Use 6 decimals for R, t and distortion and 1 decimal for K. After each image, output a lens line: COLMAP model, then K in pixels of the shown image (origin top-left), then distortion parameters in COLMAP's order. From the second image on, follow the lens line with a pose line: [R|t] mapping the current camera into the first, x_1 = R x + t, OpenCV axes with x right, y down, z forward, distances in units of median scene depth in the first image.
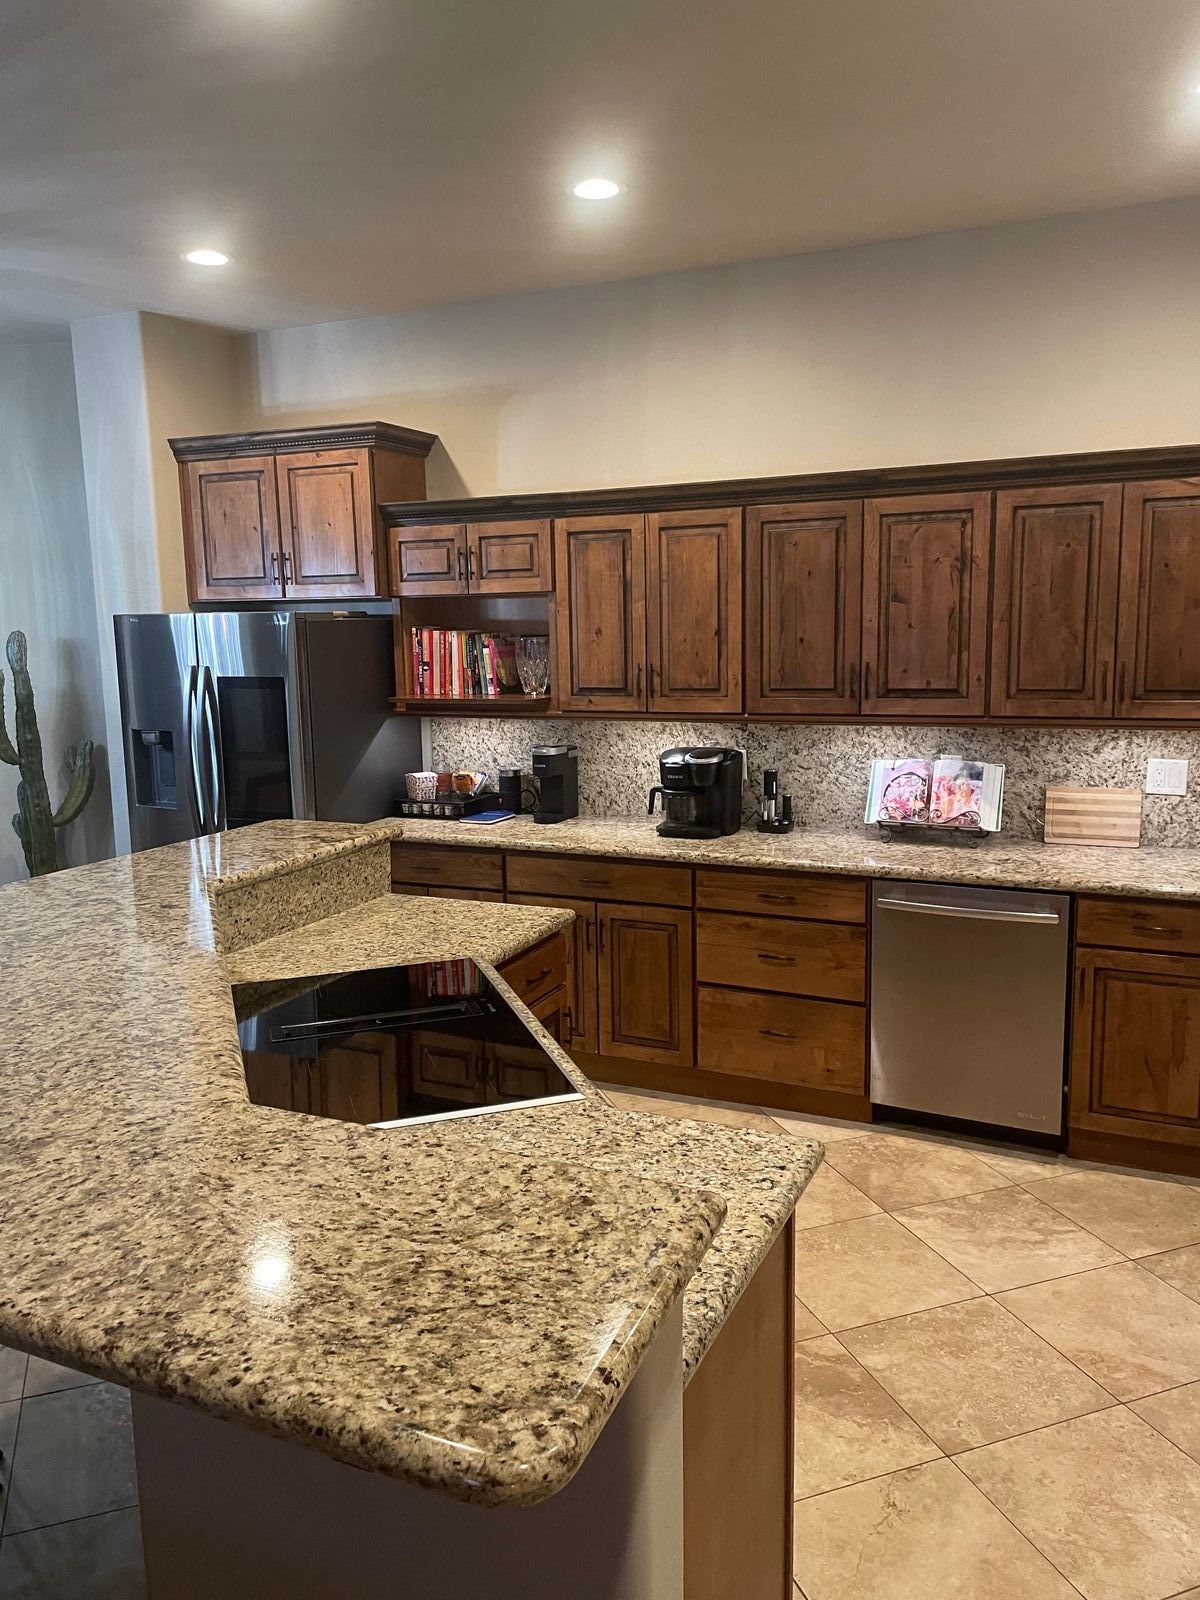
lens RADIAL K [[1145.8, 0, 599.9], [0, 1145.8, 809.3], [0, 0, 1]] dist [0.028476, -0.012651]
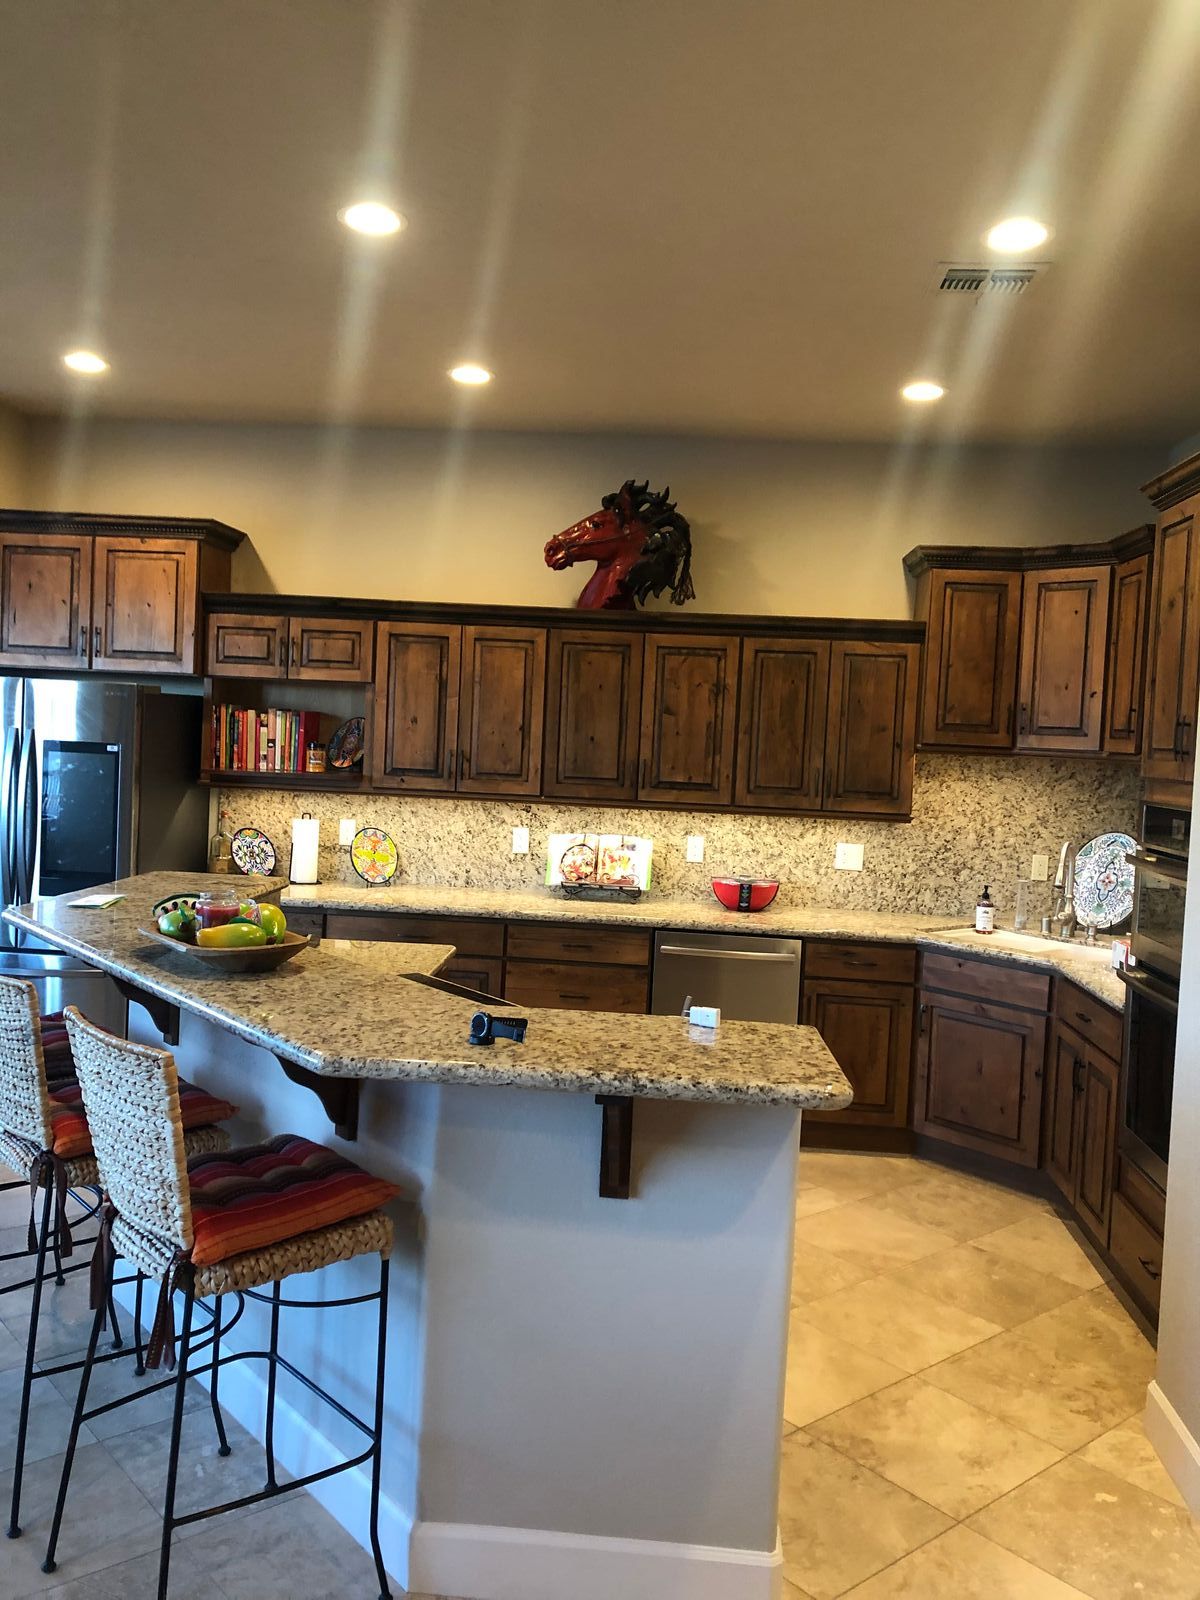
lens RADIAL K [[1255.4, 0, 584.9], [0, 1255.4, 789.1], [0, 0, 1]] dist [0.016184, -0.017764]
pose [[0.934973, 0.047651, 0.351503, -0.289117], [-0.008823, 0.993753, -0.111248, 0.054259], [-0.354608, 0.100913, 0.929553, -0.236838]]
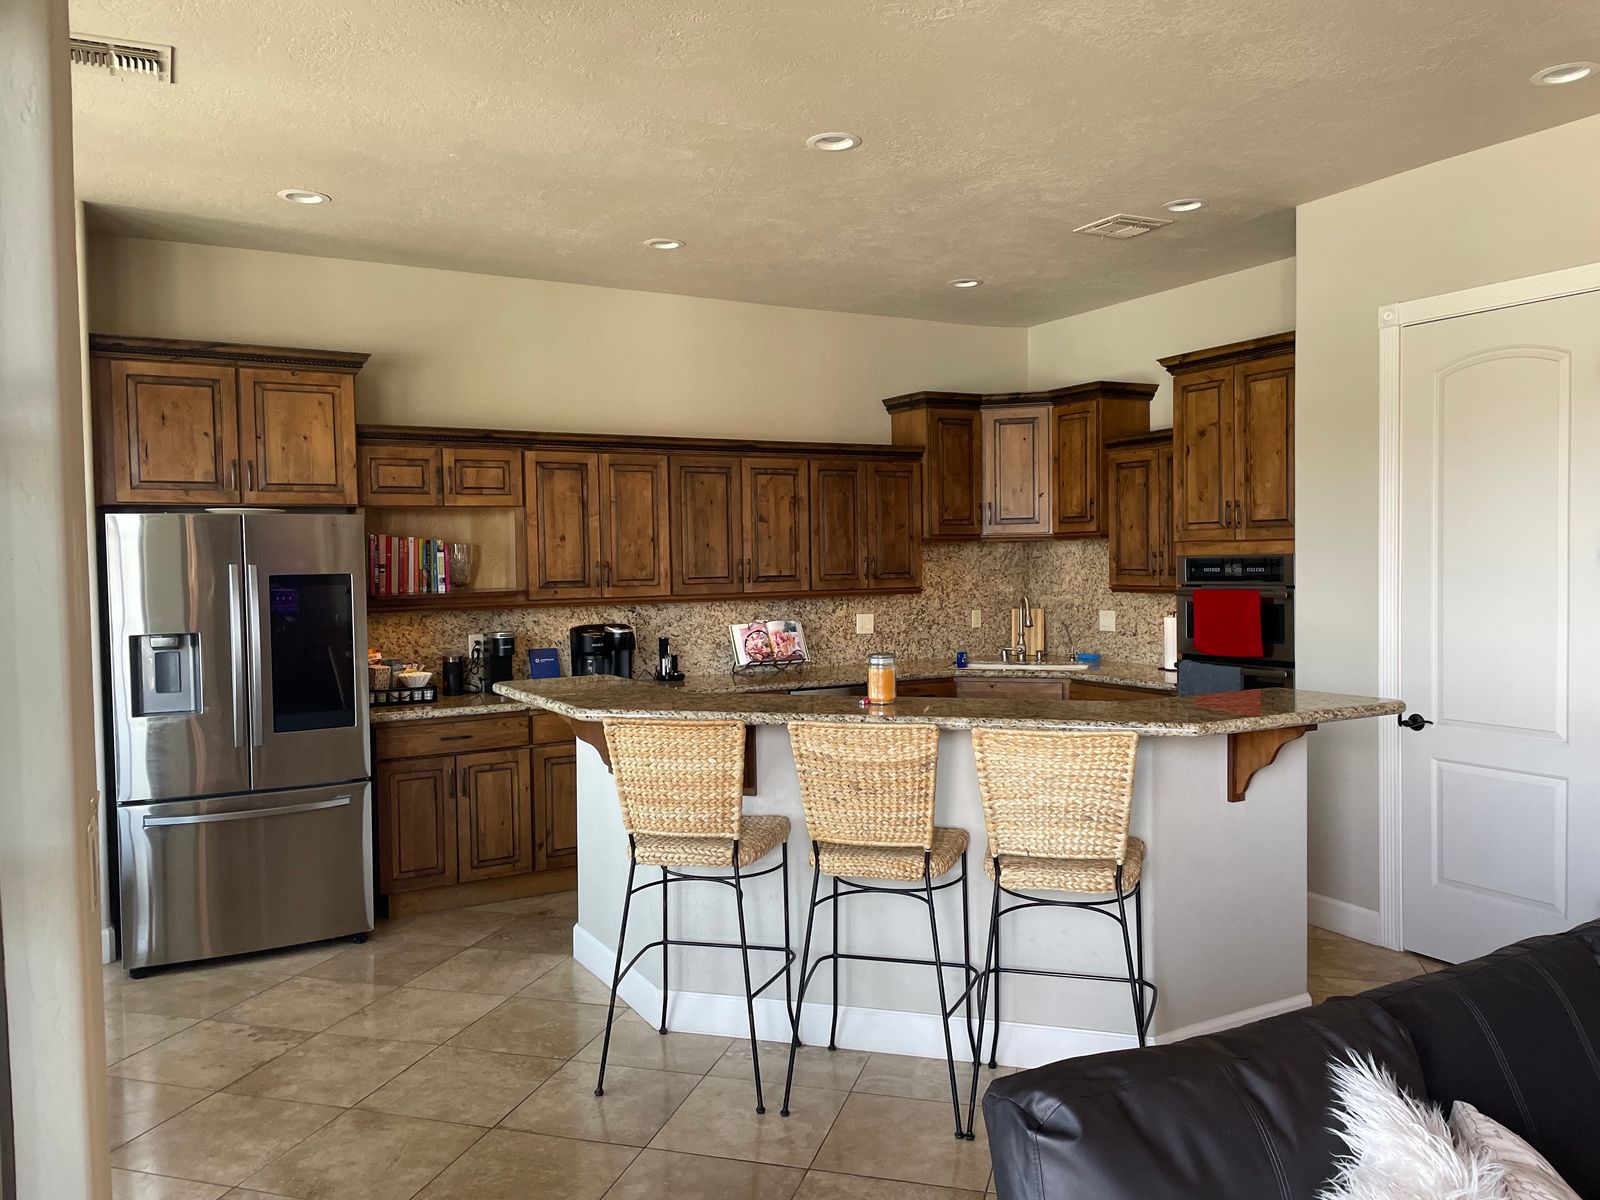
lens RADIAL K [[1199.5, 0, 809.6], [0, 1199.5, 599.1], [0, 0, 1]] dist [-0.008464, -0.001667]
pose [[0.582130, -0.023473, 0.812757, -0.971080], [0.130040, 0.989404, -0.064565, 0.038422], [-0.802630, 0.143276, 0.579015, -0.002987]]
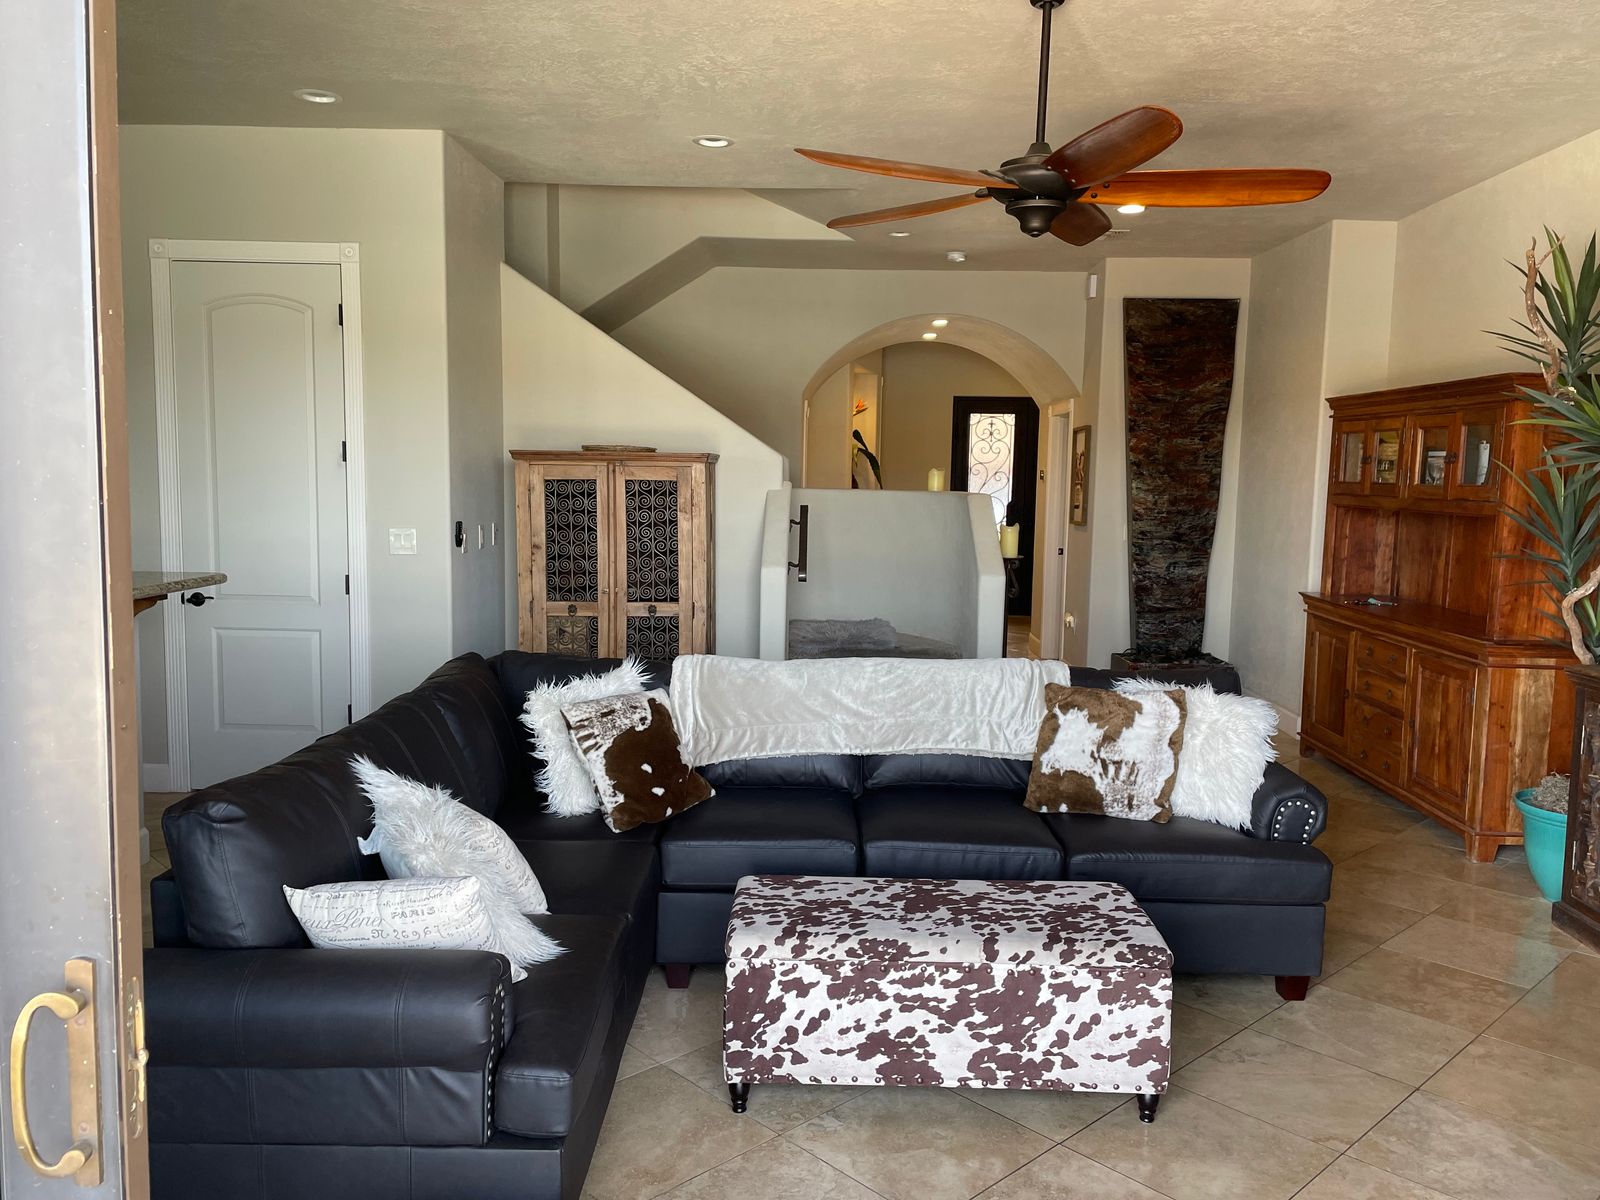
lens RADIAL K [[1199.5, 0, 801.0], [0, 1199.5, 596.2], [0, 0, 1]] dist [-0.008464, -0.001667]
pose [[-0.410167, -0.090310, 0.907528, -1.134752], [0.120691, 0.980959, 0.152164, 0.031952], [-0.903989, 0.171943, -0.391457, 0.075089]]
